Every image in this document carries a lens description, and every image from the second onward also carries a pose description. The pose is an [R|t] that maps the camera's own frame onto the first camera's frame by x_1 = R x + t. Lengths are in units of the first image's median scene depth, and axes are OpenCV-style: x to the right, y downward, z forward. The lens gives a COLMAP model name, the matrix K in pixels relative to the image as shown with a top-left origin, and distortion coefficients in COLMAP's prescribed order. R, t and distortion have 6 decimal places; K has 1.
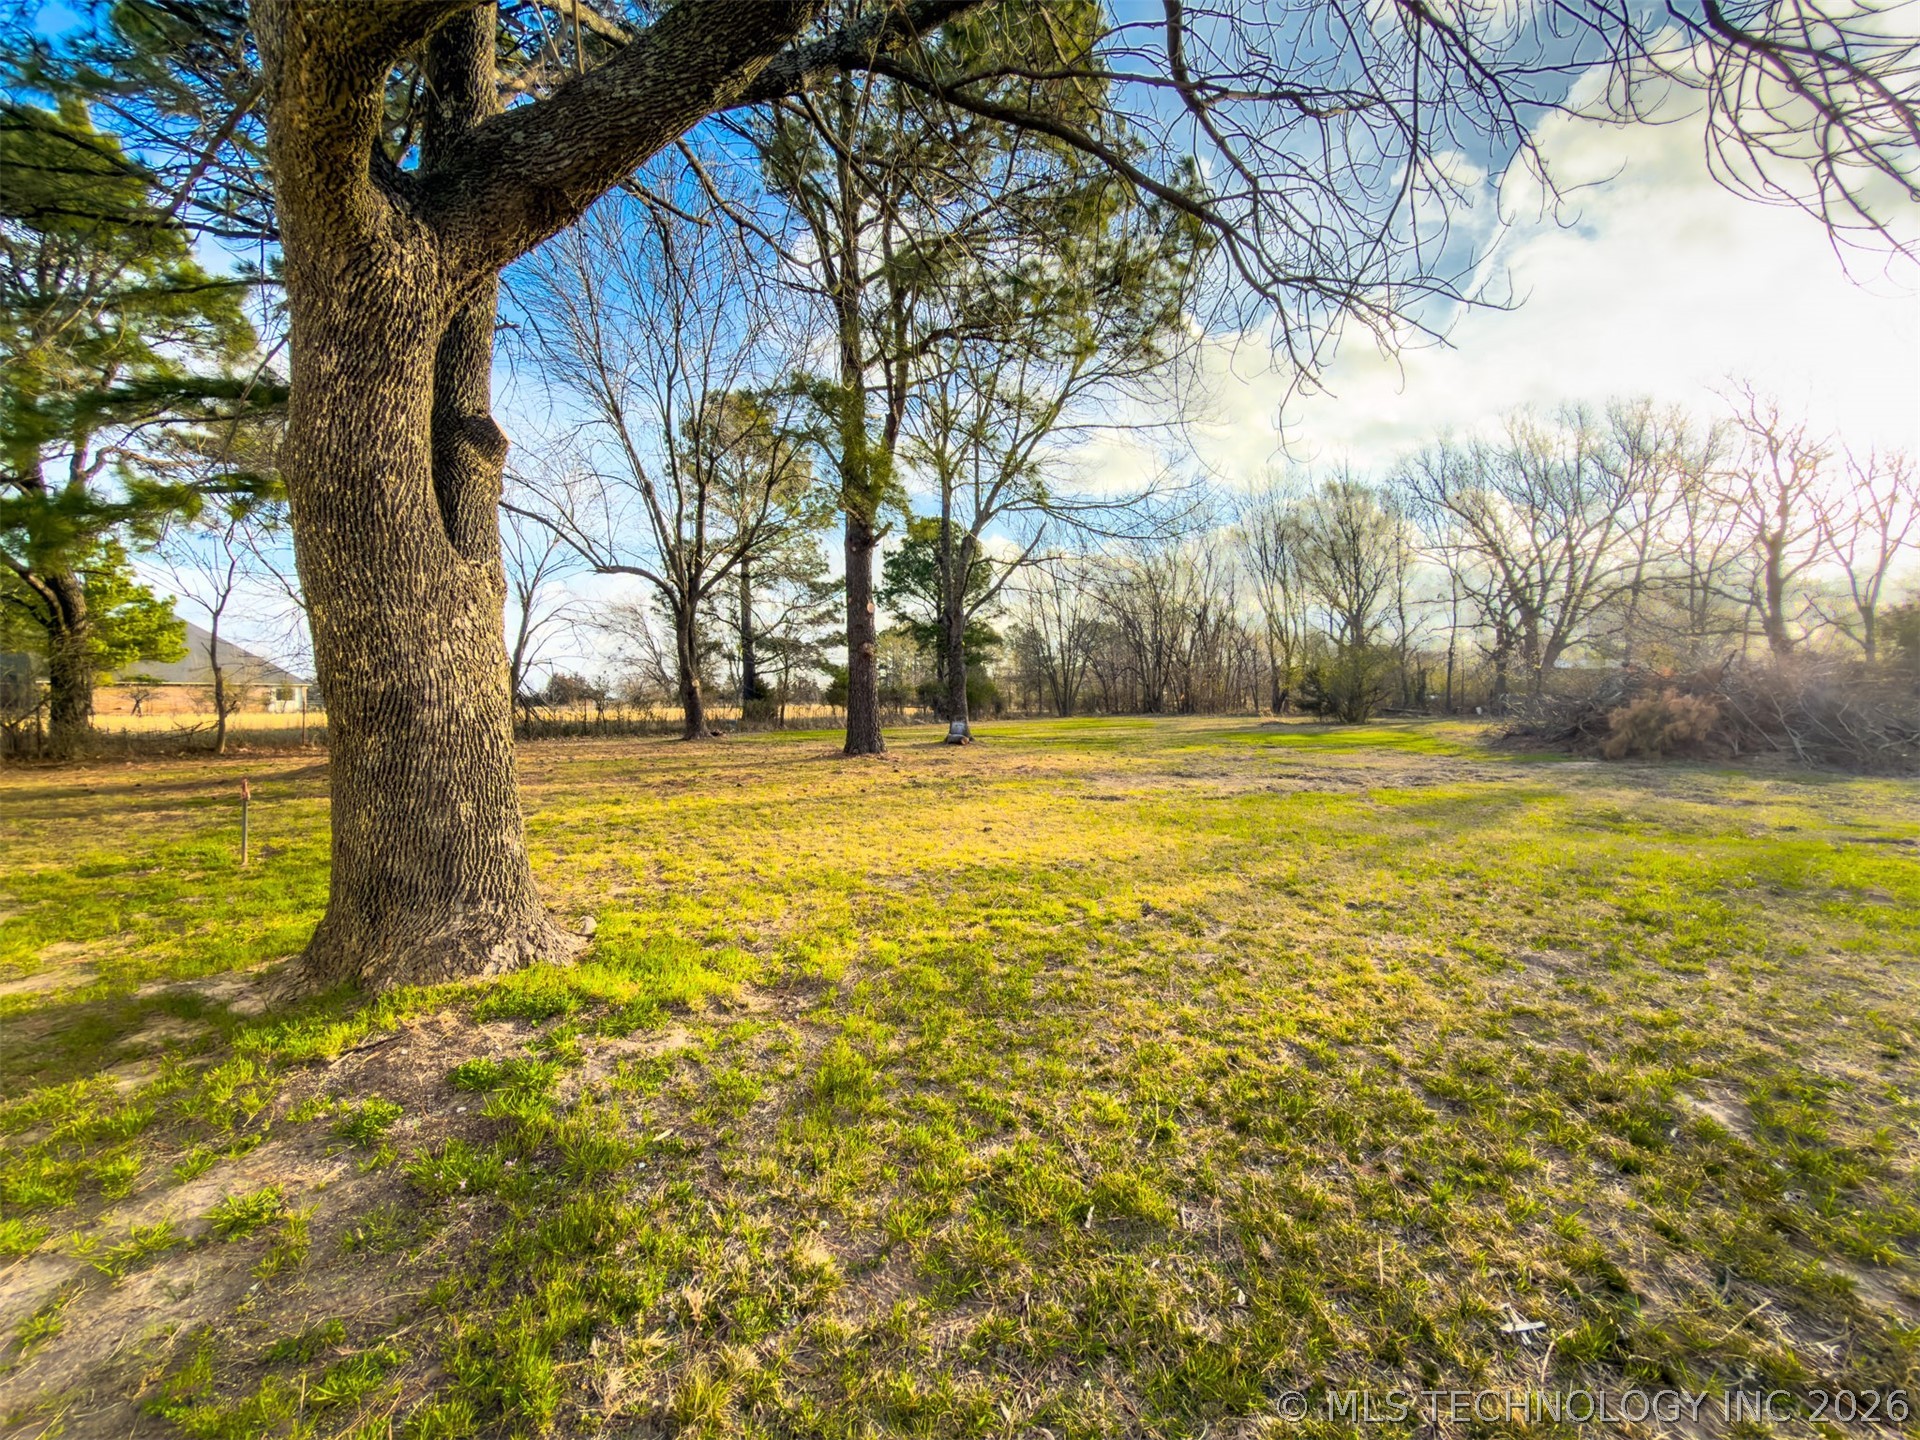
lens RADIAL K [[782.8, 0, 950.8], [0, 782.8, 729.2], [0, 0, 1]] dist [-0.000940, -0.000075]
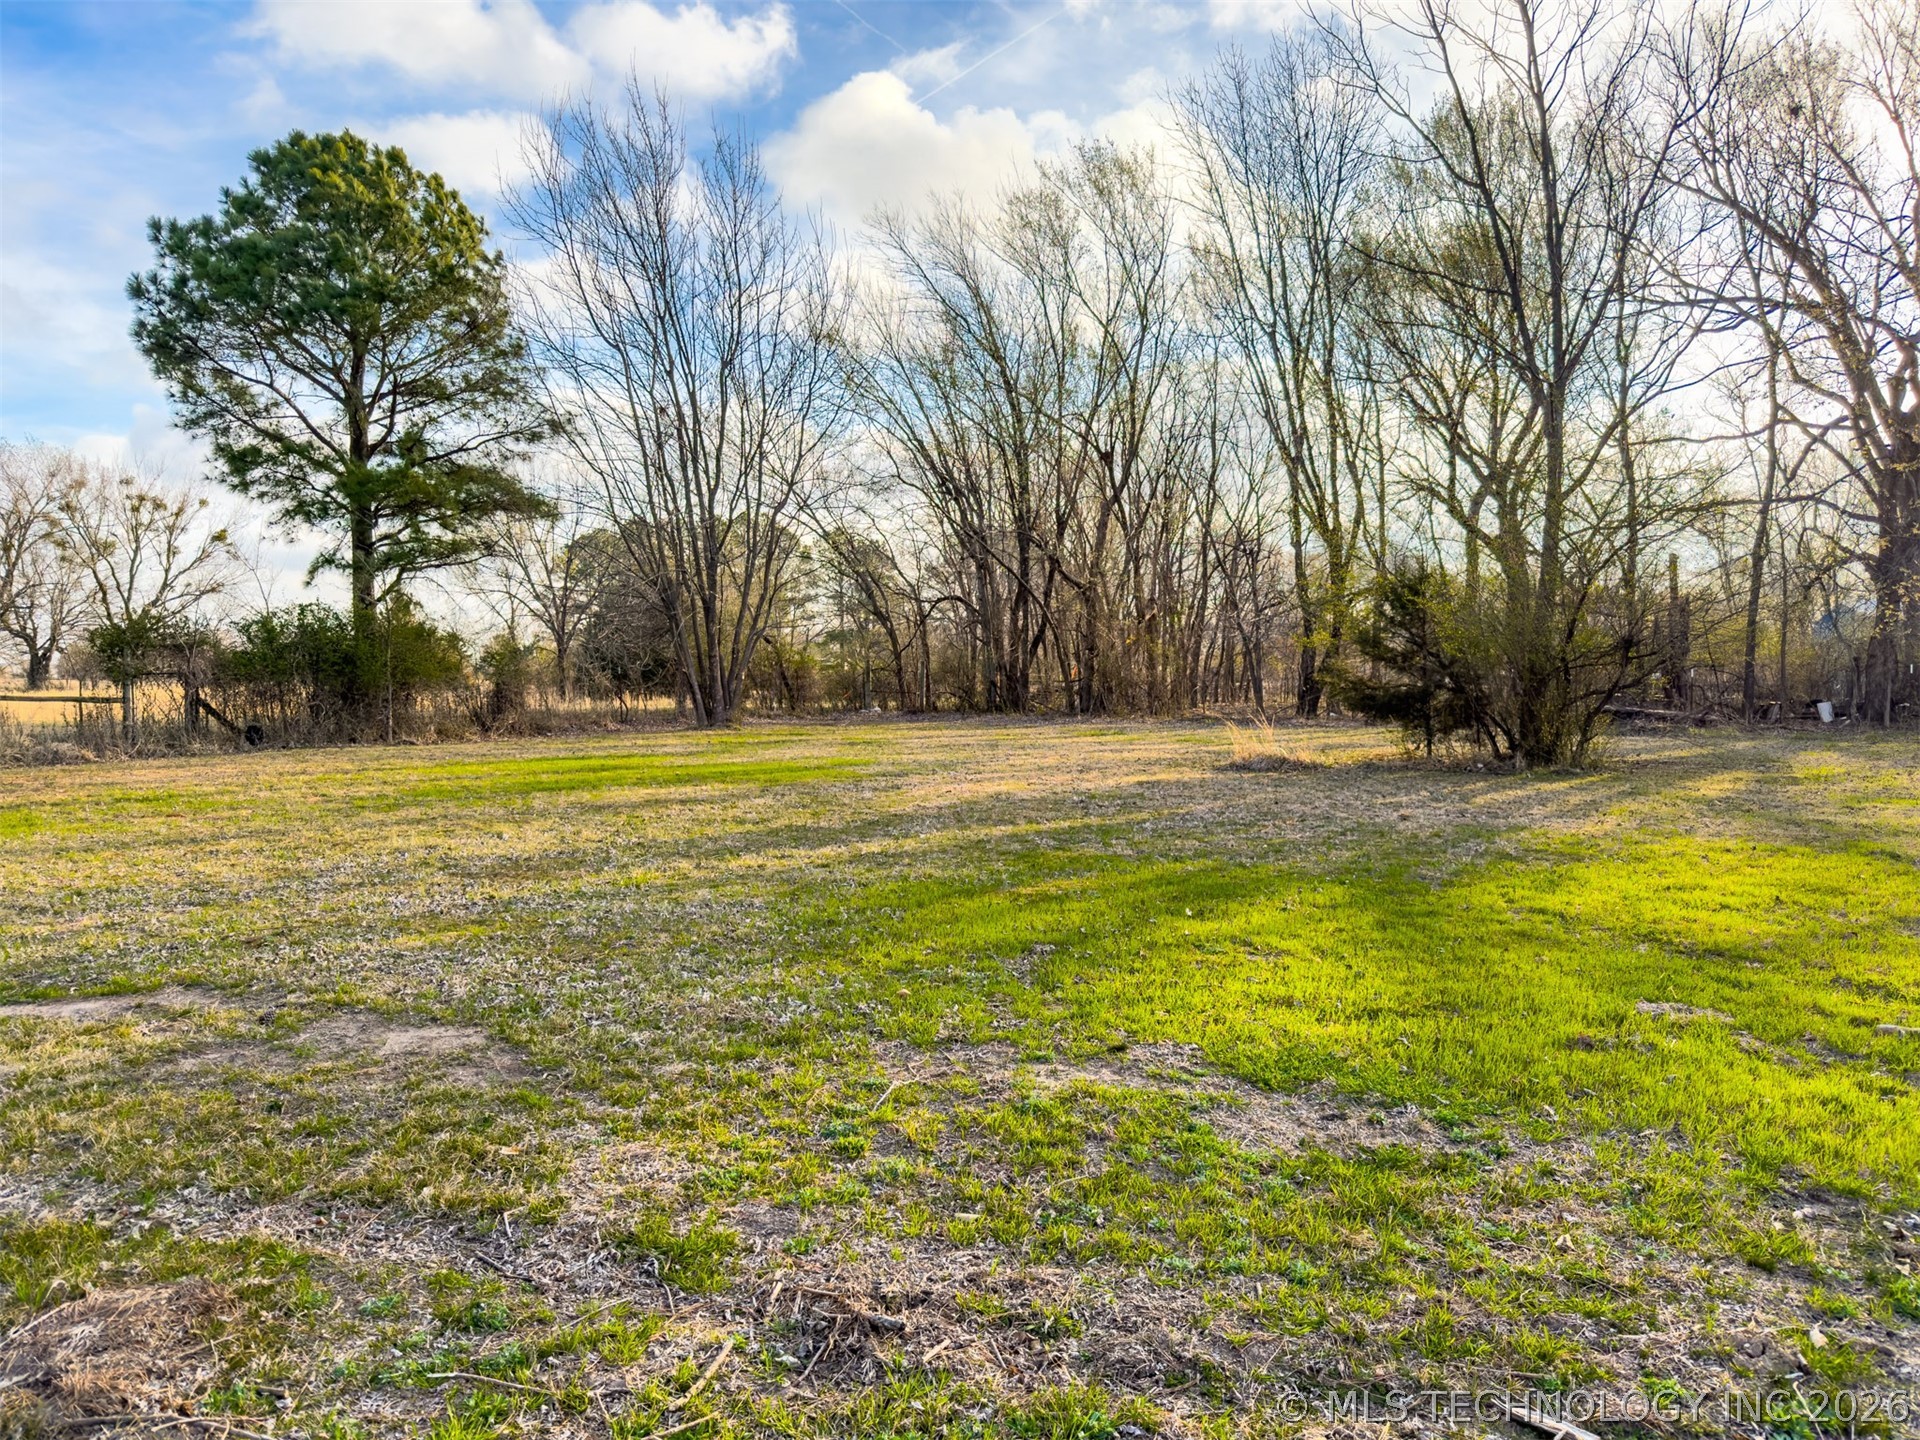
lens RADIAL K [[1351.6, 0, 958.6], [0, 1351.6, 719.0], [0, 0, 1]] dist [0.056604, -0.074231]
pose [[0.992859, 0.002903, 0.119261, 0.165218], [-0.001897, 0.999962, -0.008550, -0.012397], [-0.119282, 0.008262, 0.992826, 0.357830]]
